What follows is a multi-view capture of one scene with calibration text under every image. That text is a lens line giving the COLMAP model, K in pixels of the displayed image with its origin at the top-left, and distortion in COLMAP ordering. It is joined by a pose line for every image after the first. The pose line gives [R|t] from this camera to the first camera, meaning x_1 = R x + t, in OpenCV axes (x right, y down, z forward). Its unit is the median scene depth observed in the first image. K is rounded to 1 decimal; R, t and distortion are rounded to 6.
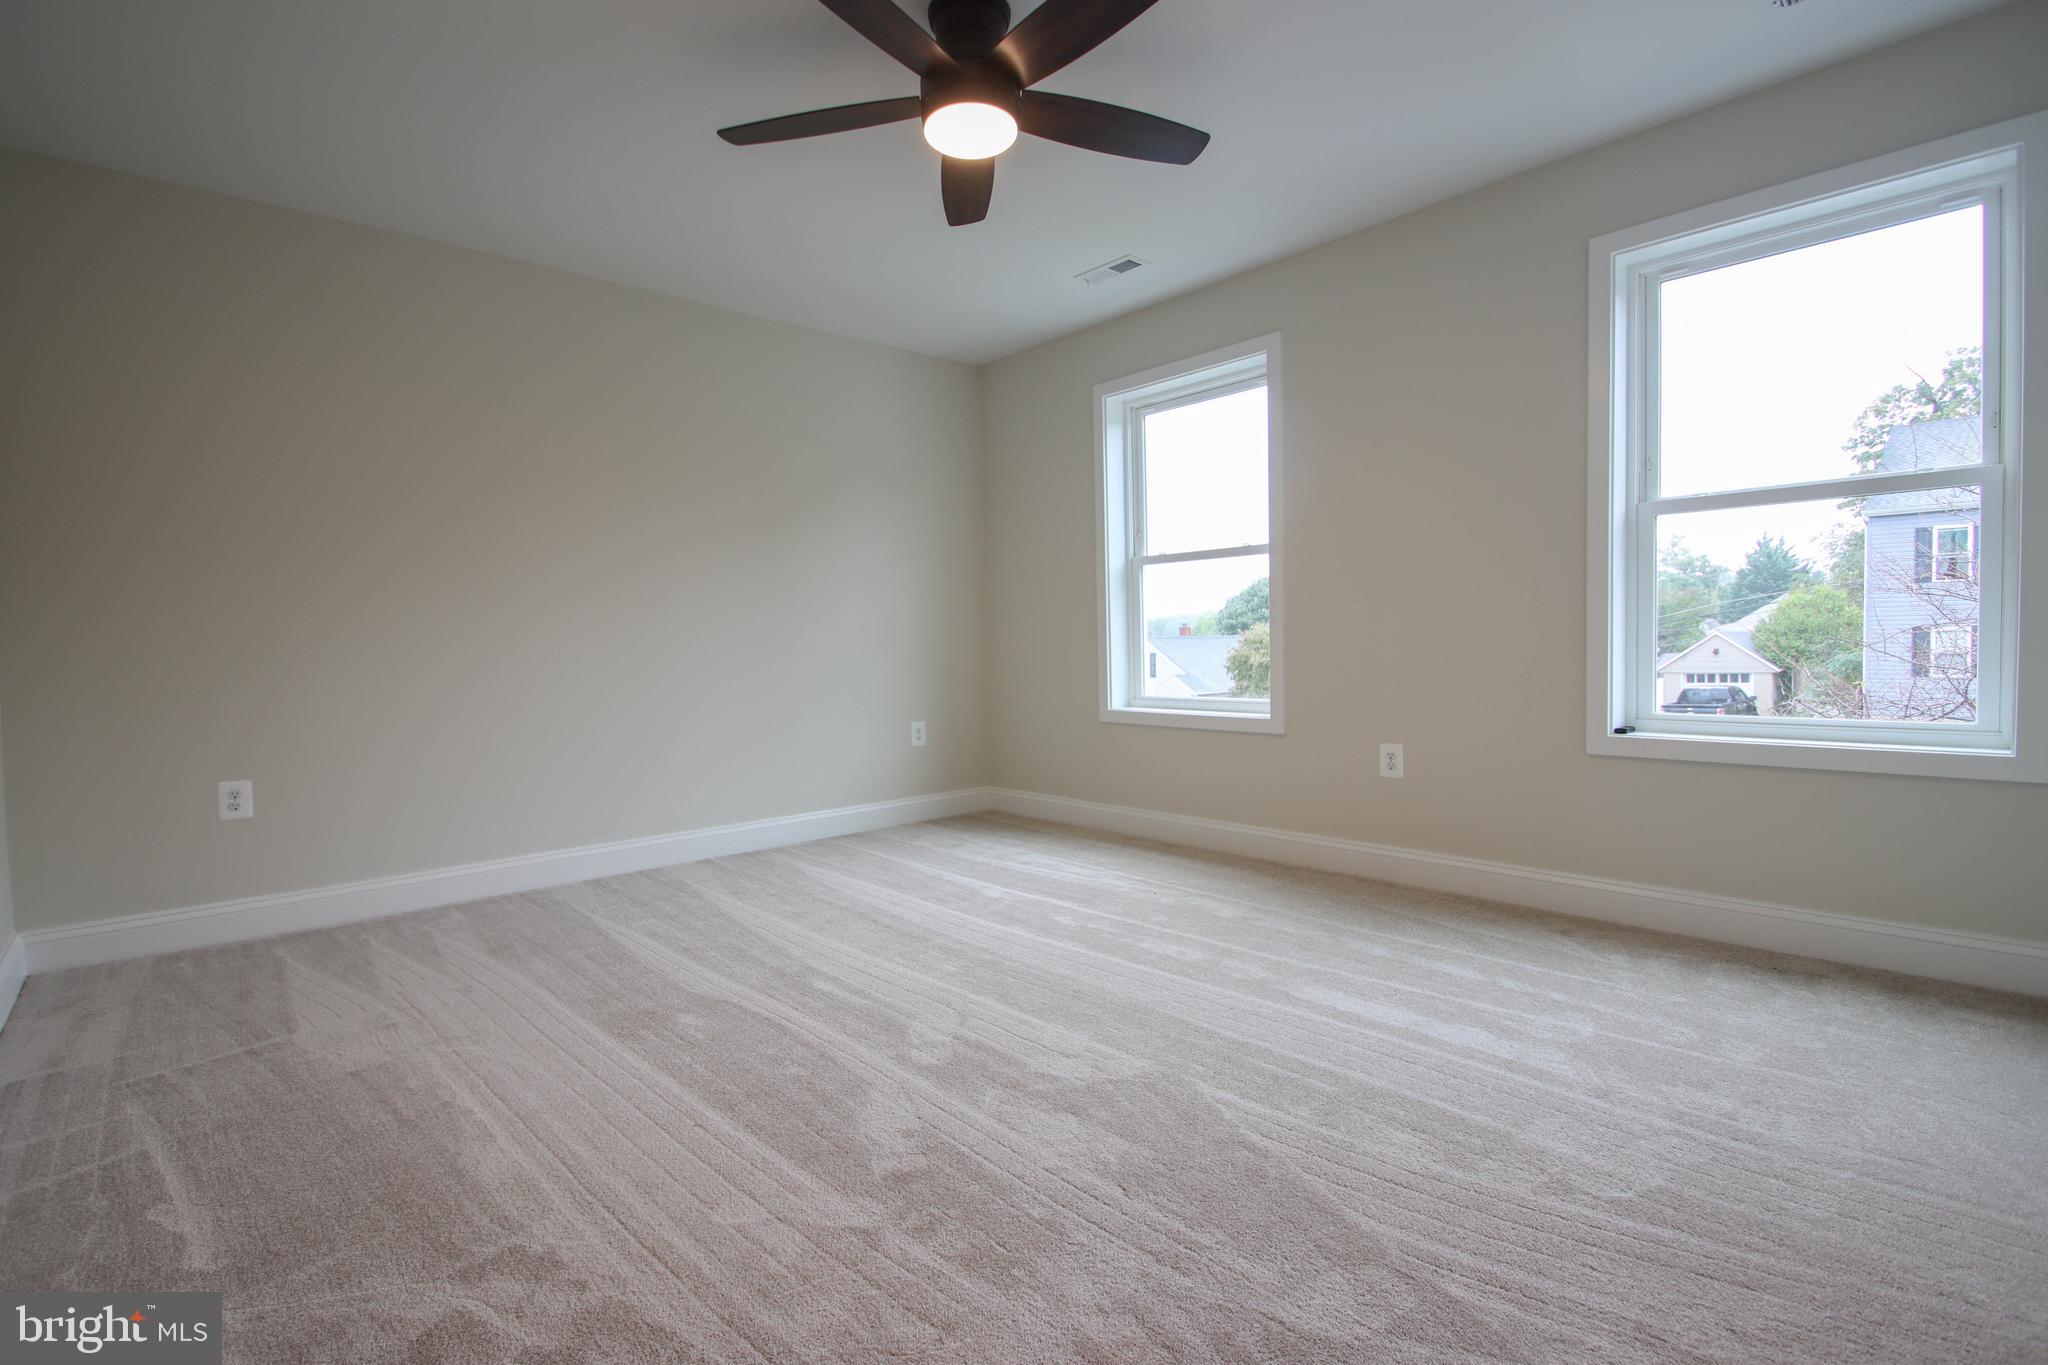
lens RADIAL K [[948.8, 0, 1006.2], [0, 948.8, 681.7], [0, 0, 1]] dist [0.014684, -0.016771]
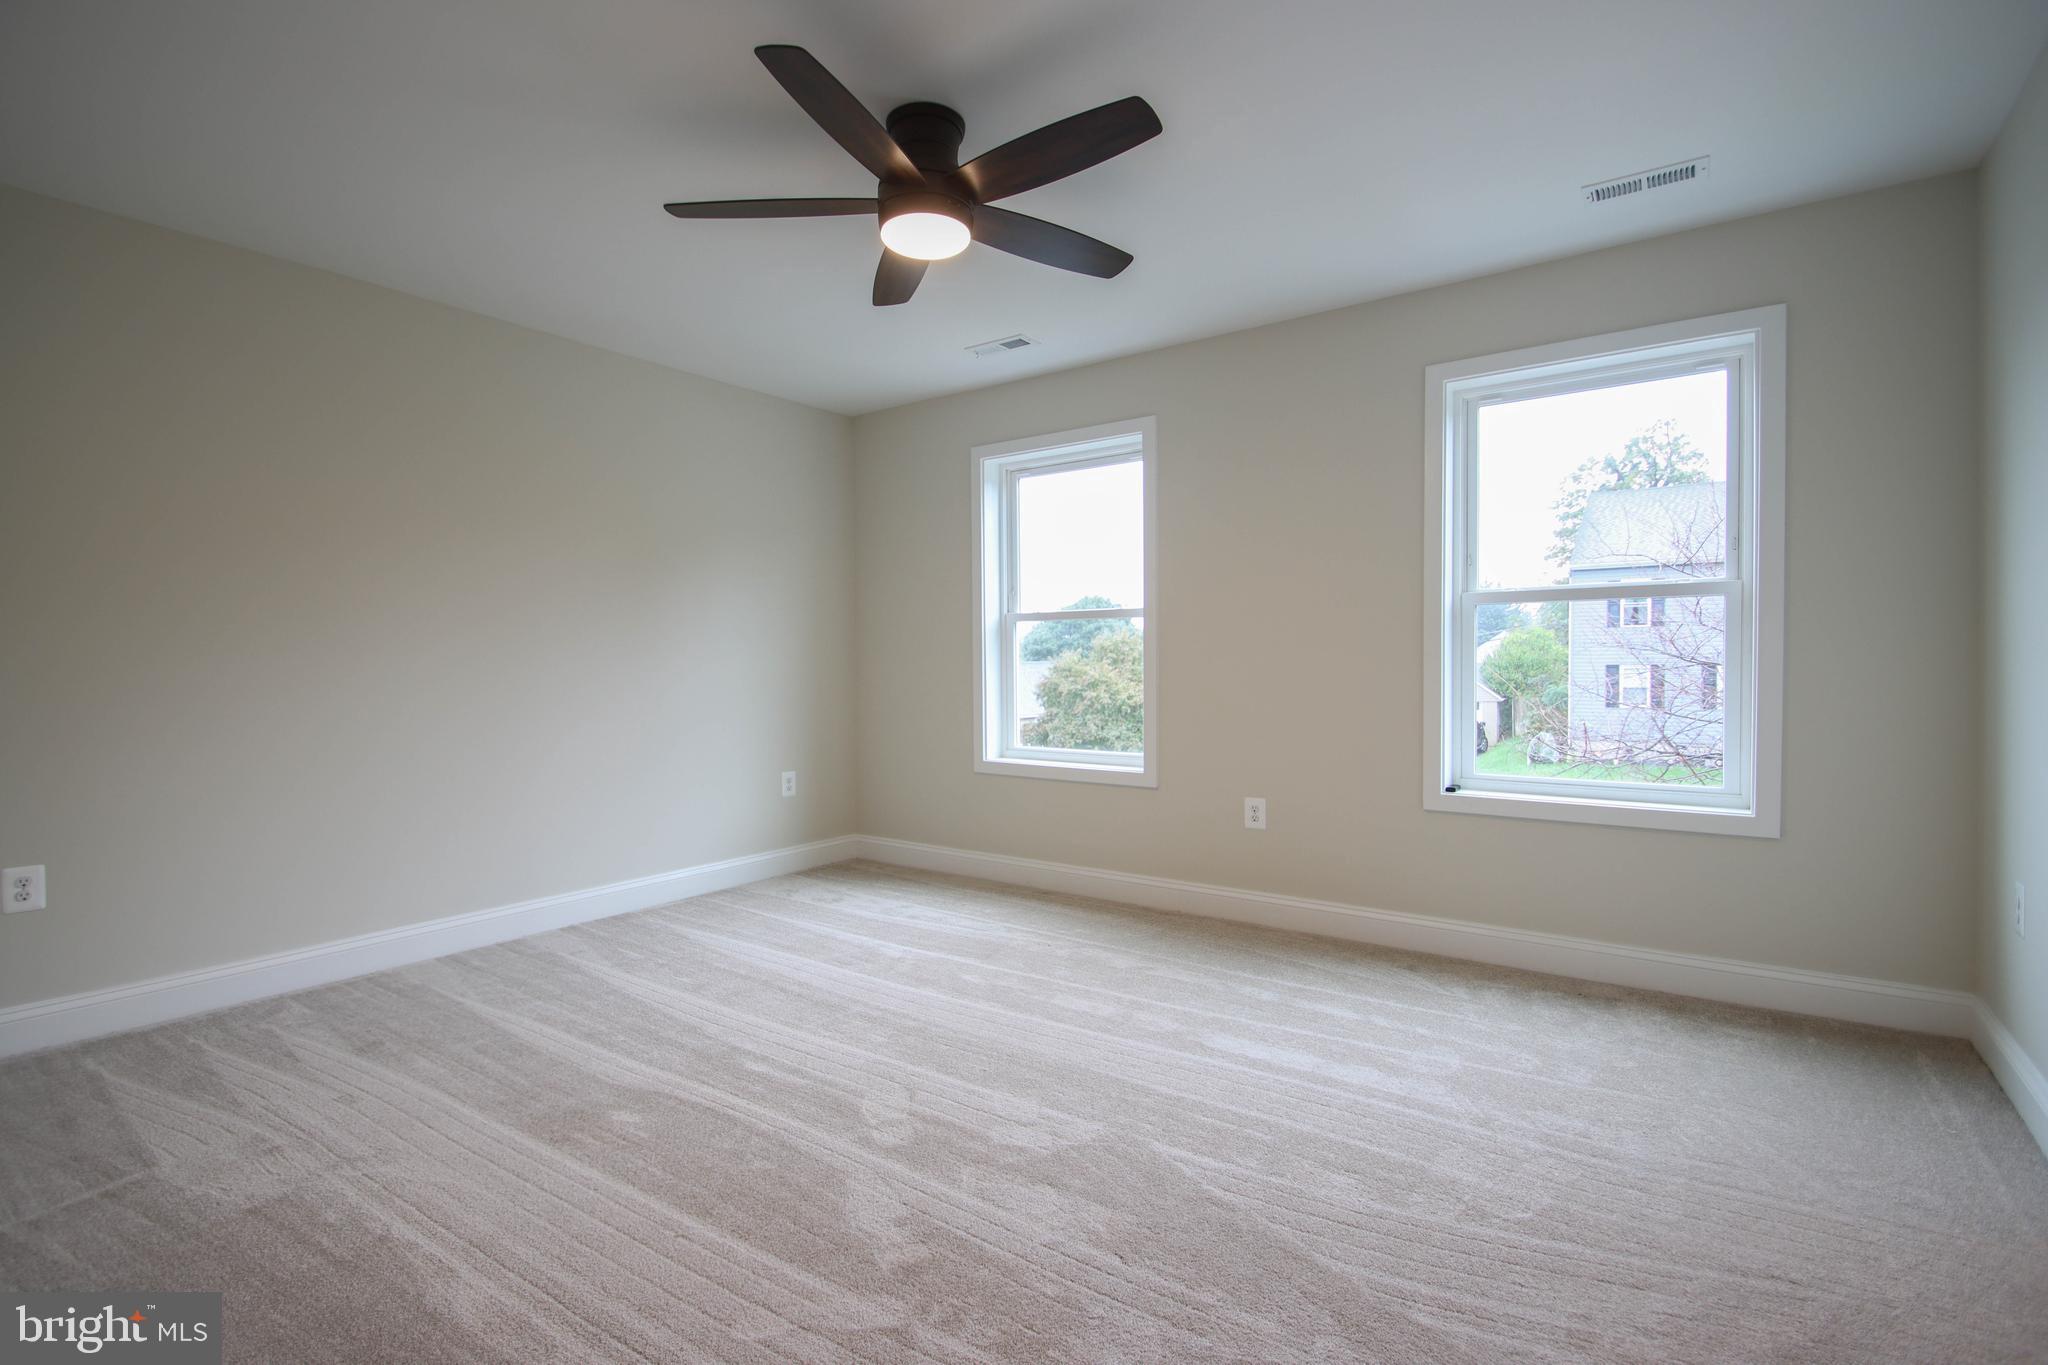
lens RADIAL K [[944.0, 0, 1014.7], [0, 944.0, 687.9], [0, 0, 1]] dist [0.022714, -0.023850]
pose [[0.978433, 0.009525, 0.206346, -0.152735], [-0.005624, 0.999794, -0.019484, -0.062881], [-0.206489, 0.017904, 0.978285, -0.028449]]
